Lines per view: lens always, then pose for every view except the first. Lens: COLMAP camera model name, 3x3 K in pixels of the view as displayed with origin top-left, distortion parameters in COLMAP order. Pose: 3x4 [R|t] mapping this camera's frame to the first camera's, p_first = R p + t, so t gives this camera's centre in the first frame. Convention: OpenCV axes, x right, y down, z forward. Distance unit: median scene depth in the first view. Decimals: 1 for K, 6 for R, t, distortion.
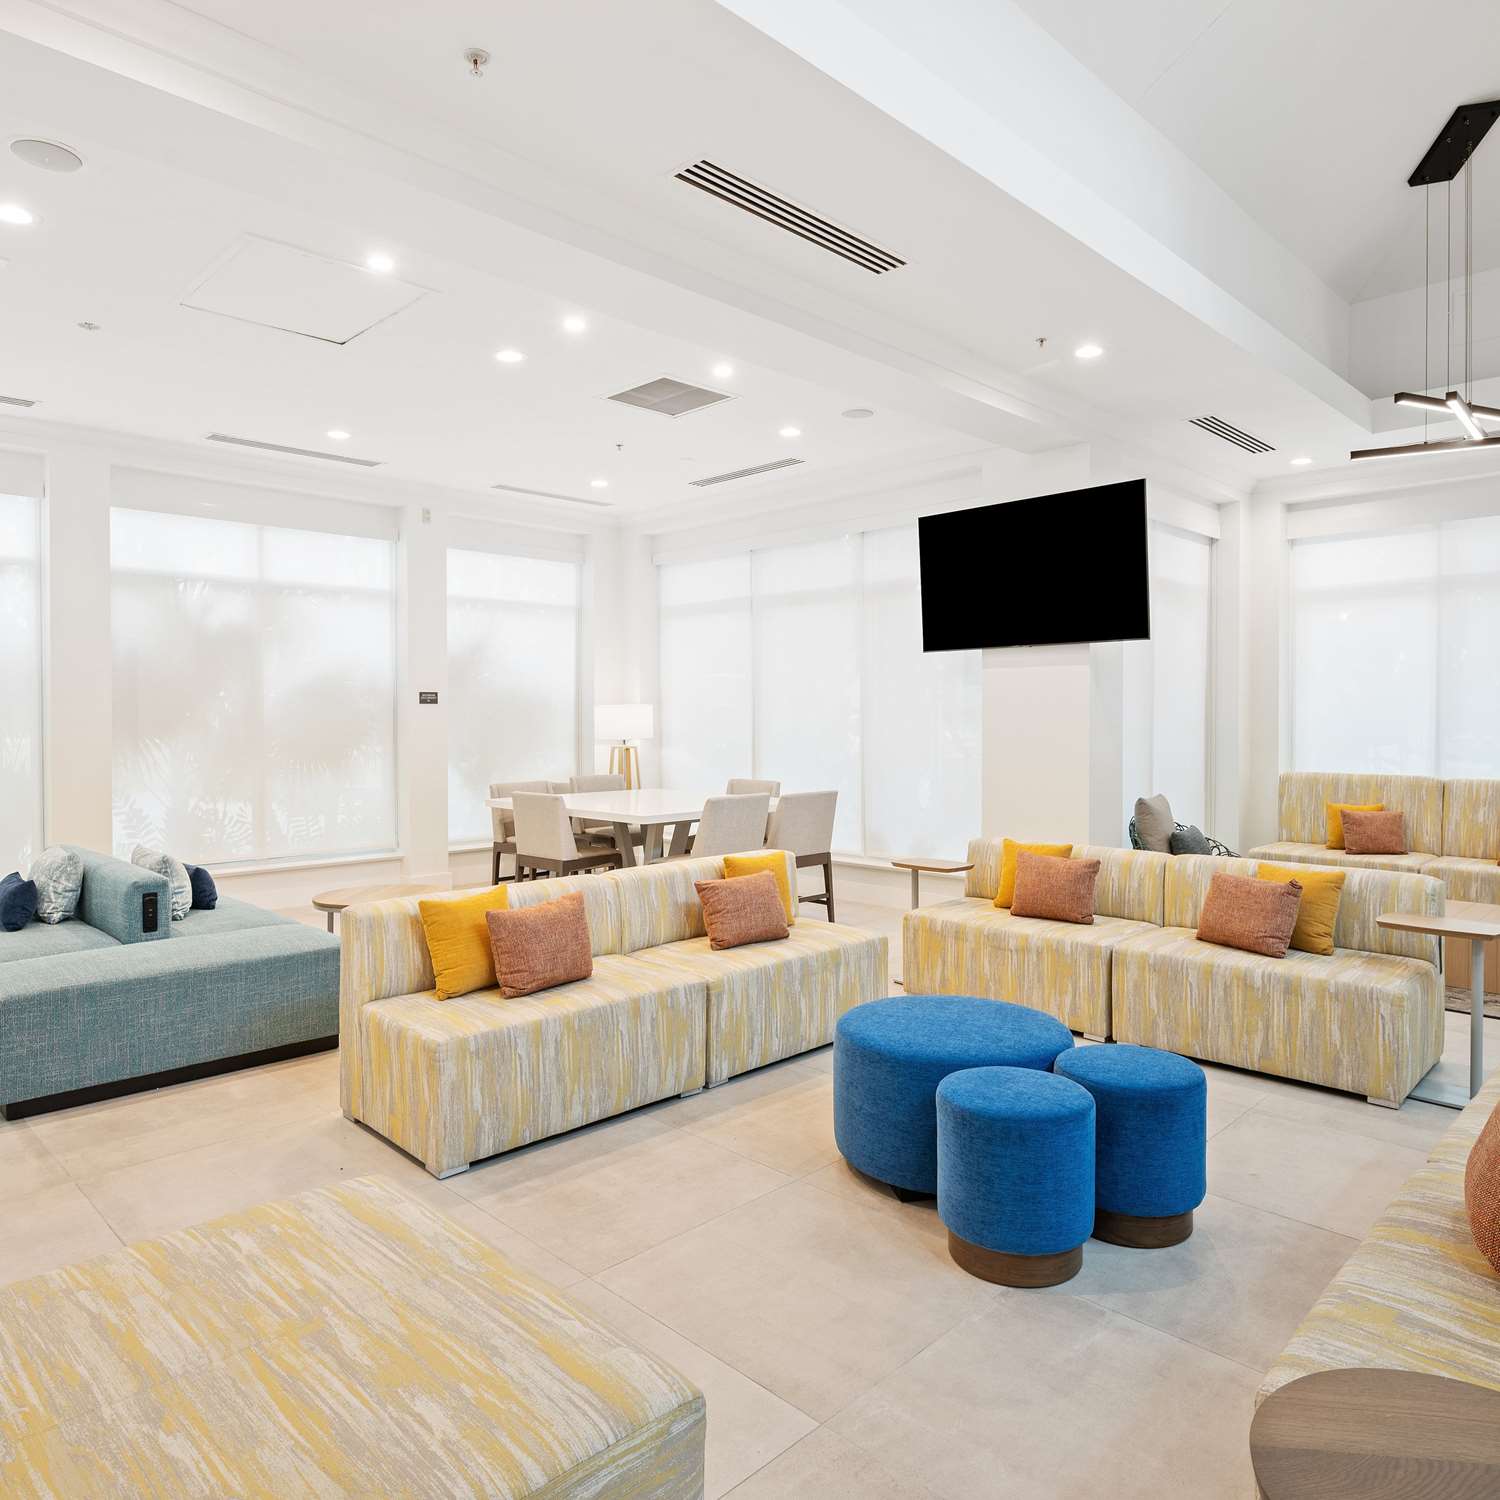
lens RADIAL K [[1051.4, 0, 746.5], [0, 1051.4, 734.1], [0, 0, 1]] dist [-0.000169, -0.008250]
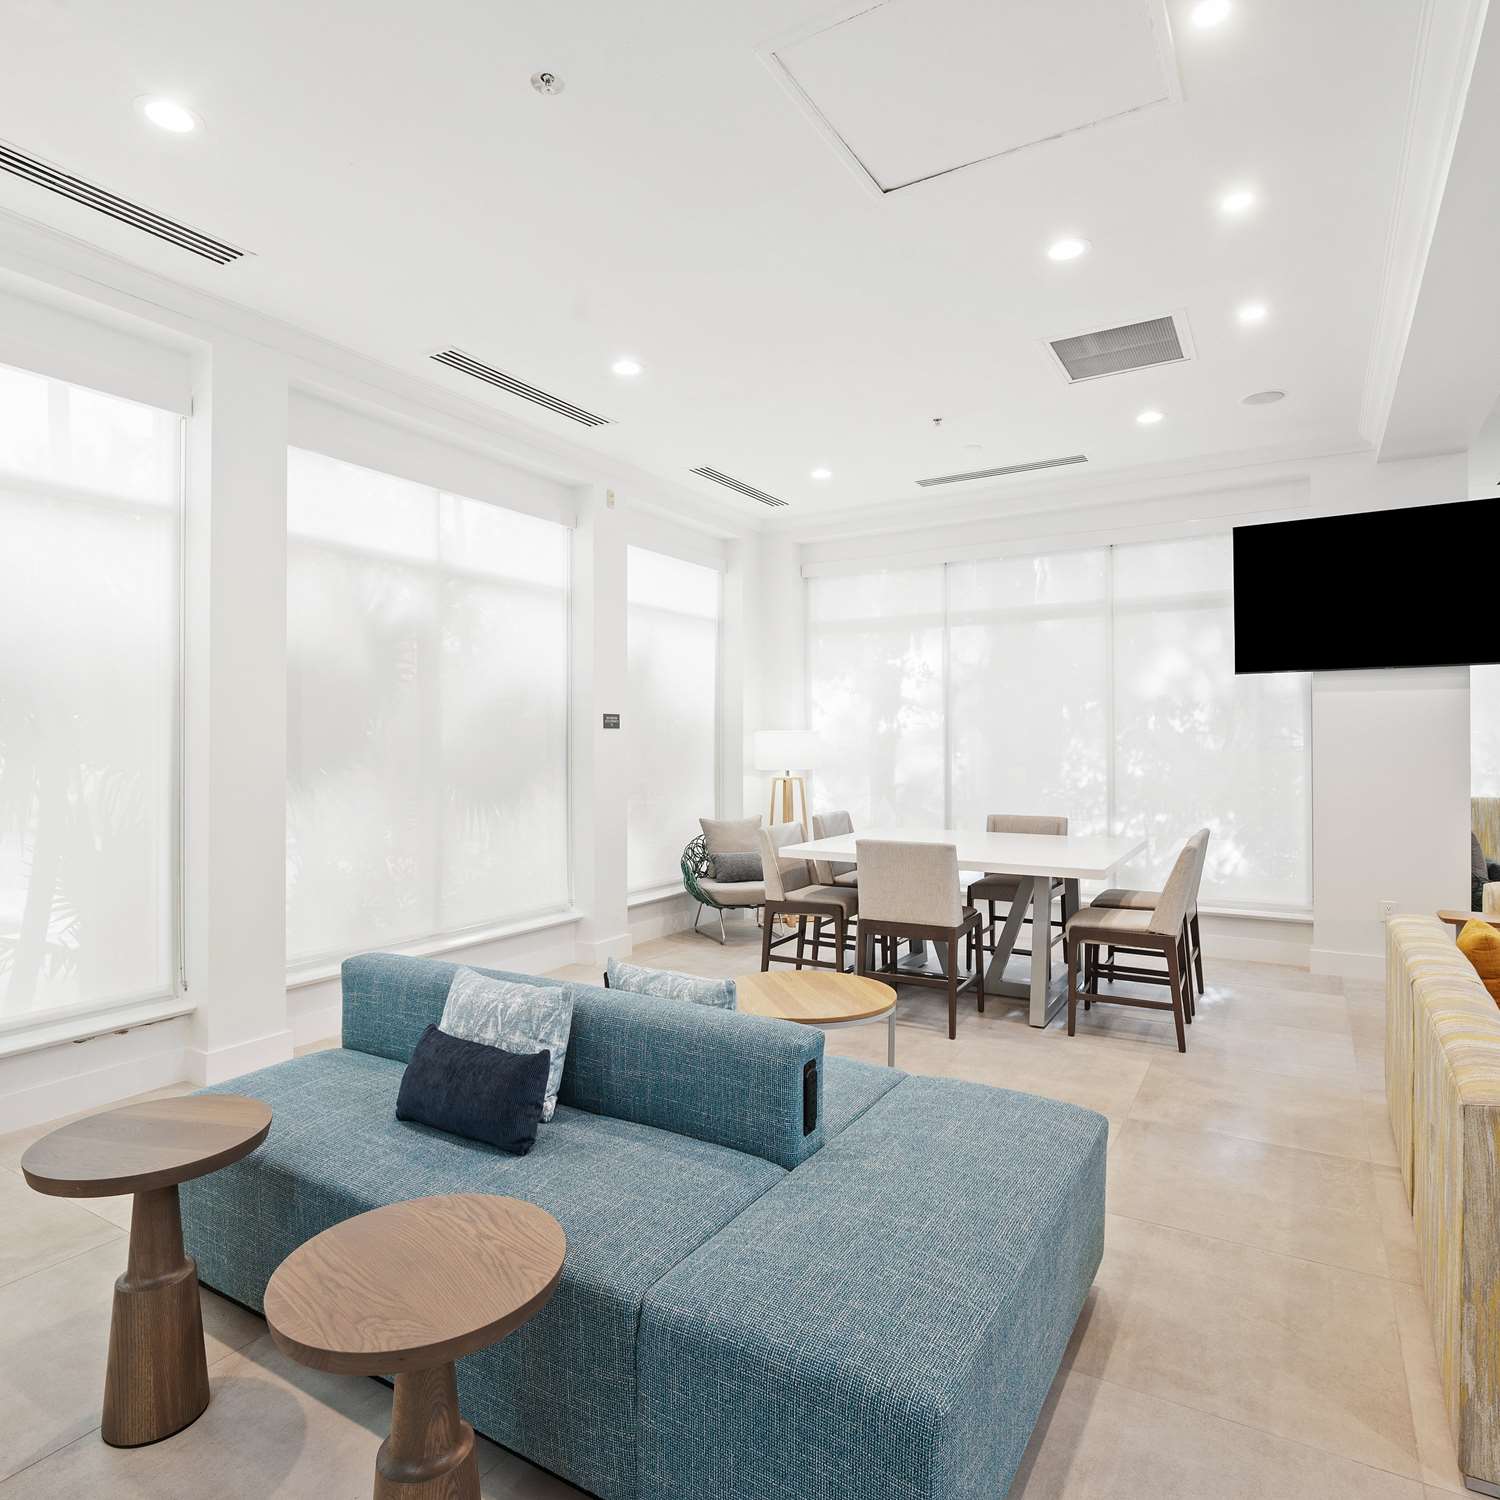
lens RADIAL K [[919.6, 0, 750.0], [0, 919.6, 750.0], [0, 0, 1]] dist [-0.001889, -0.000344]
pose [[0.971769, -0.002087, 0.235925, -0.447228], [0.003703, 0.999973, -0.006407, -0.008286], [-0.235905, 0.007100, 0.971750, 0.331156]]
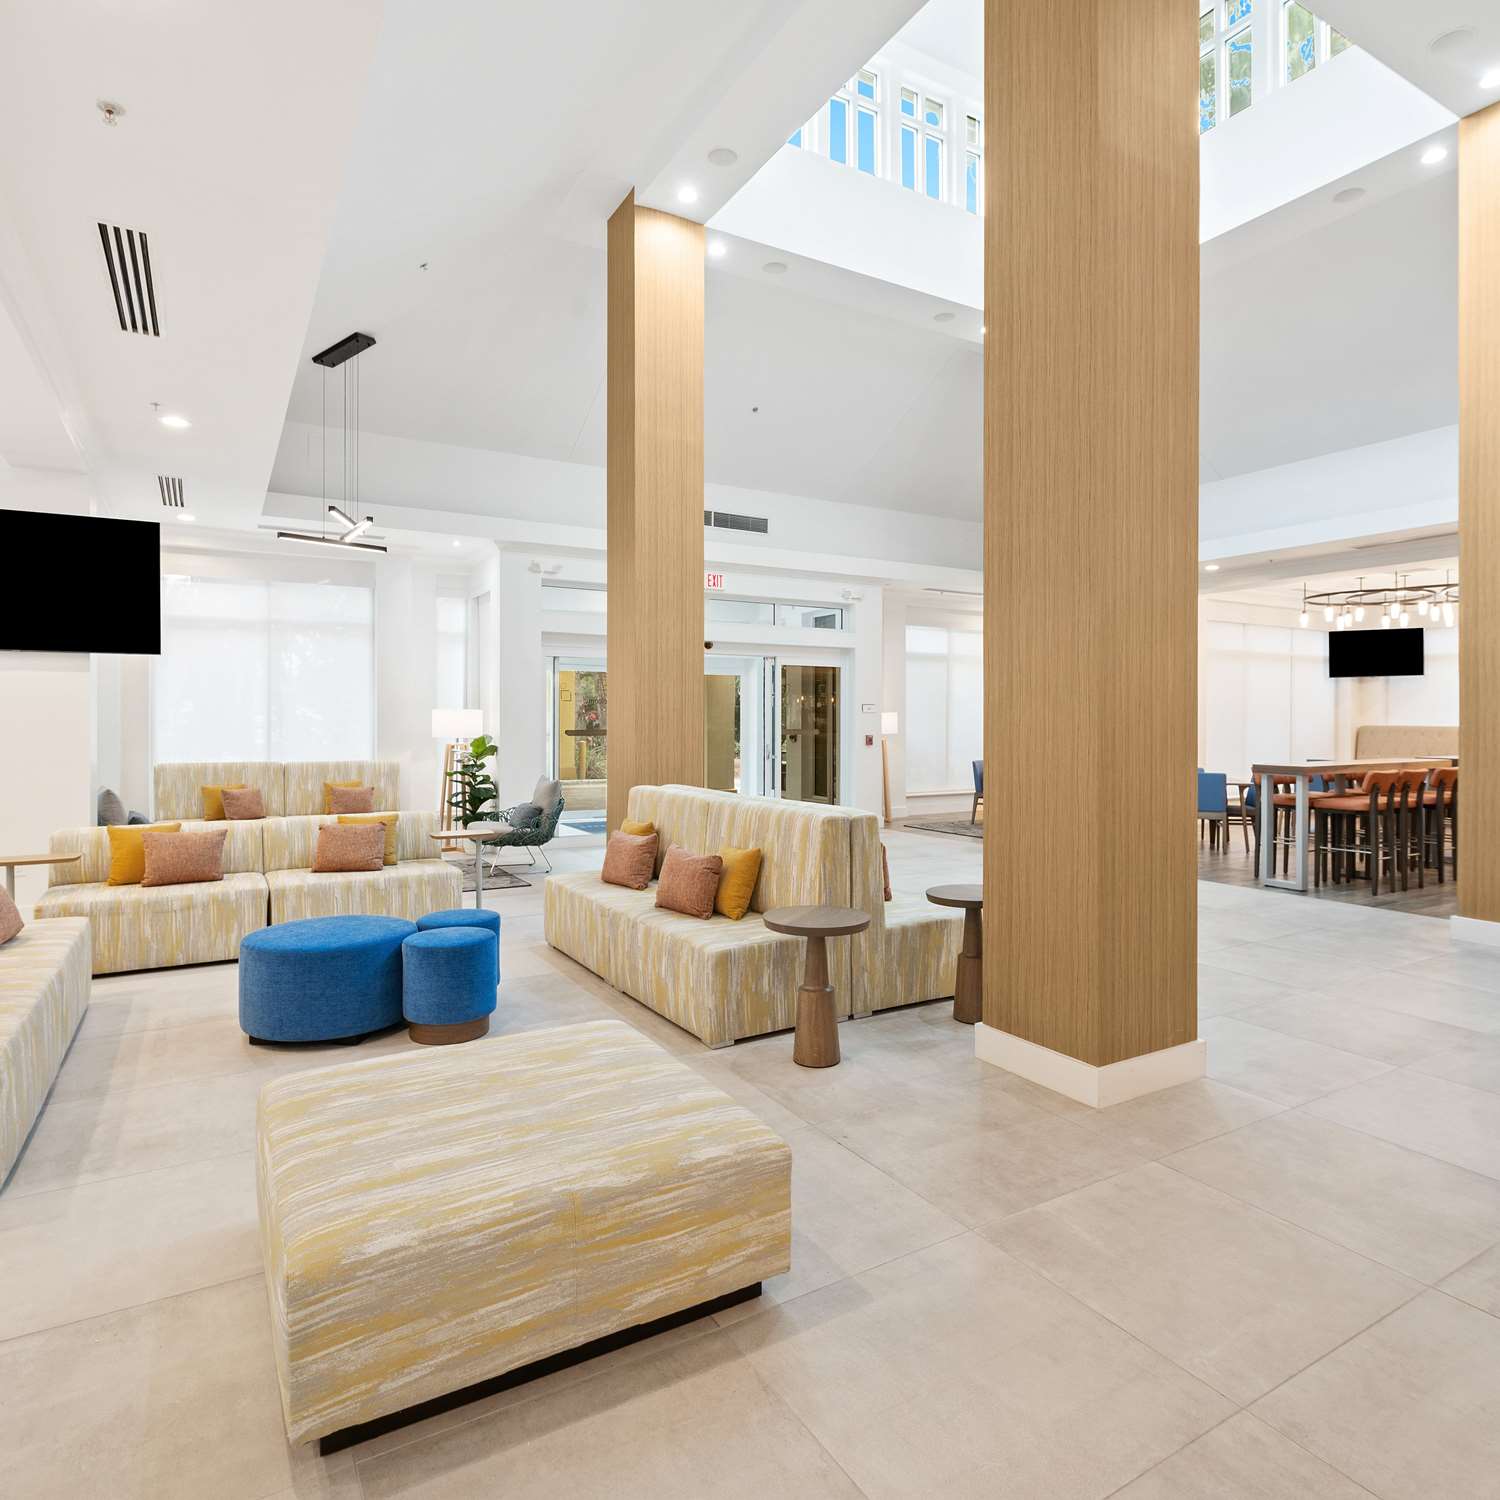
lens RADIAL K [[928.6, 0, 776.1], [0, 928.6, 728.5], [0, 0, 1]] dist [0.003264, -0.000364]
pose [[0.240649, -0.007719, 0.970581, -0.427922], [0.013110, 0.999903, 0.004701, -0.000881], [-0.970524, 0.011593, 0.240727, 0.043844]]
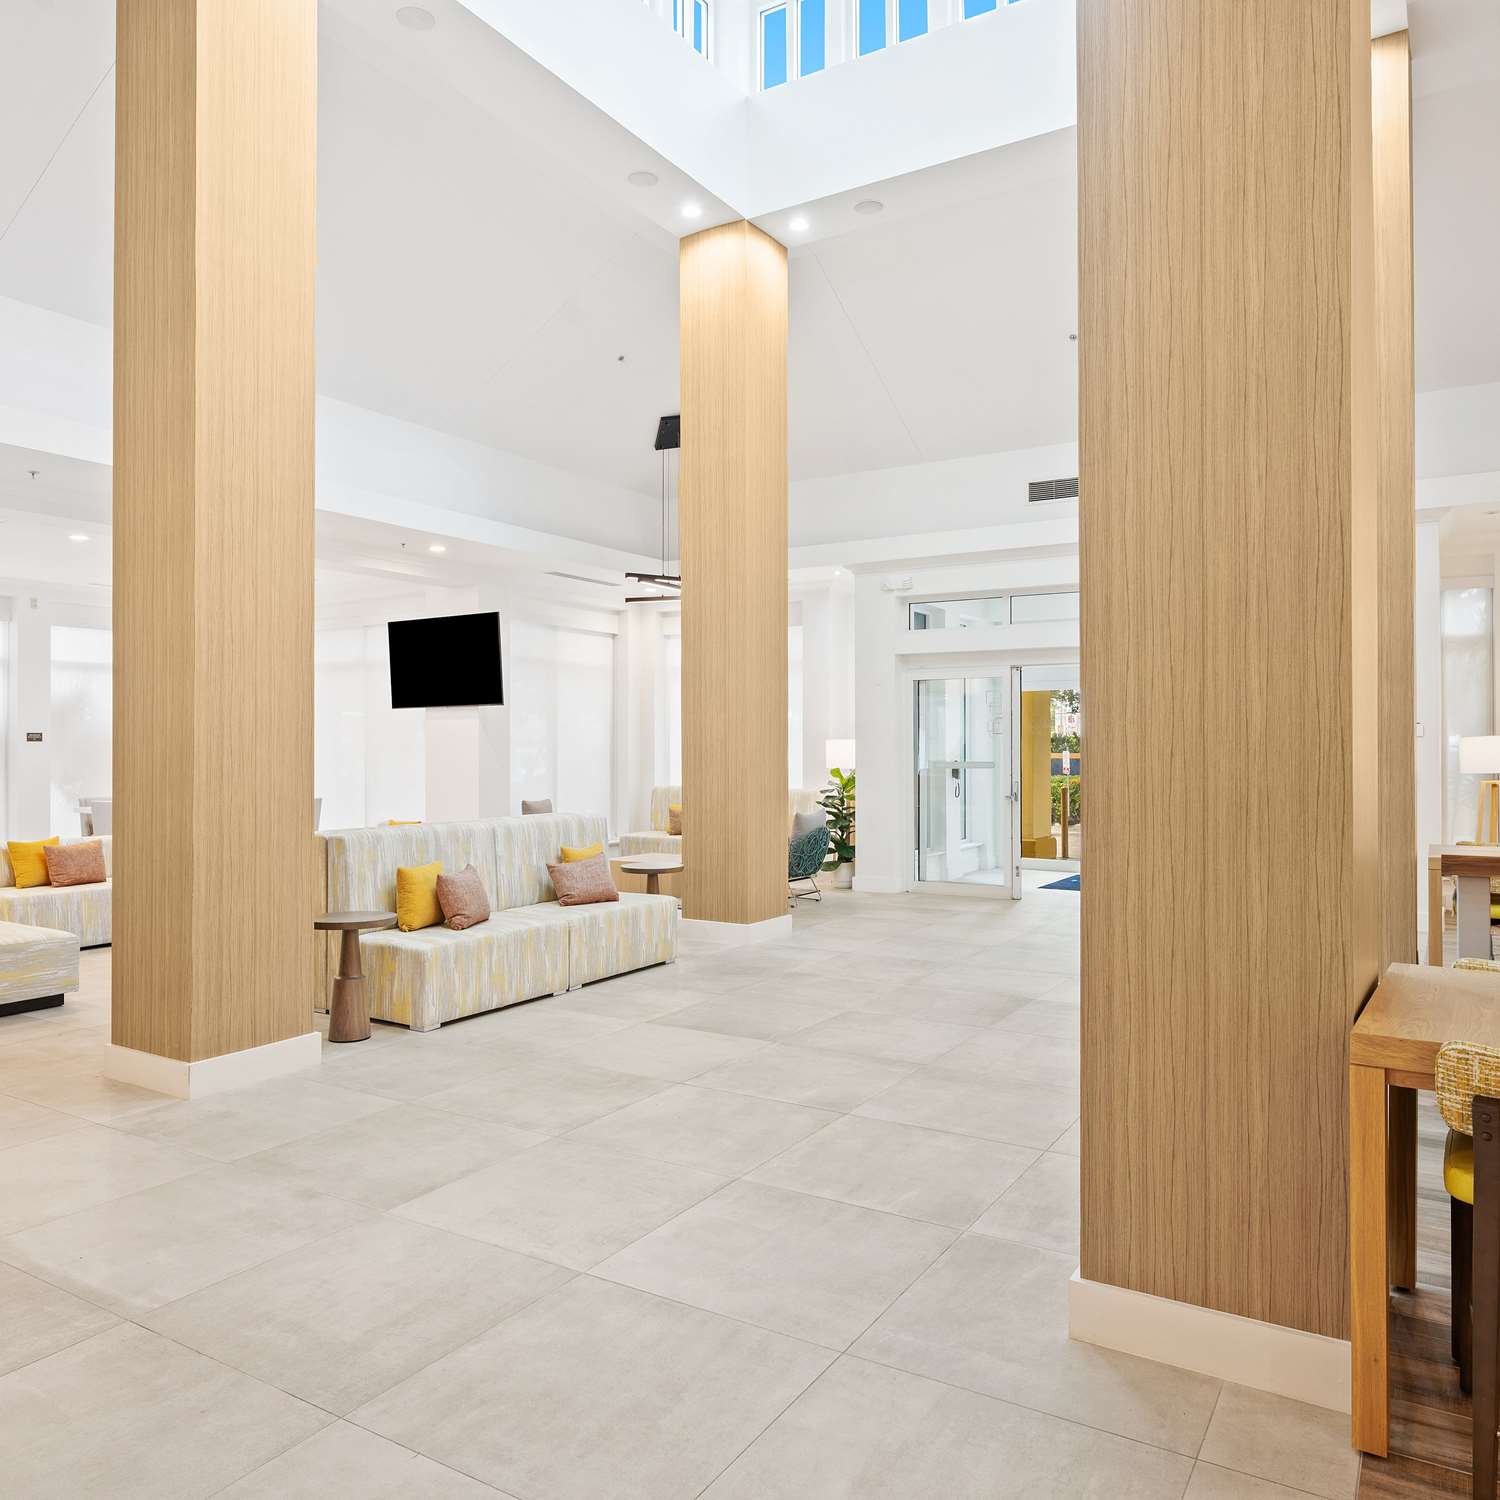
lens RADIAL K [[1140.7, 0, 753.8], [0, 1140.7, 734.4], [0, 0, 1]] dist [0.004504, -0.003931]
pose [[0.970101, 0.002112, 0.242694, 0.286037], [0.005029, 0.999573, -0.028799, 0.010687], [-0.242651, 0.029159, 0.969675, -0.776556]]
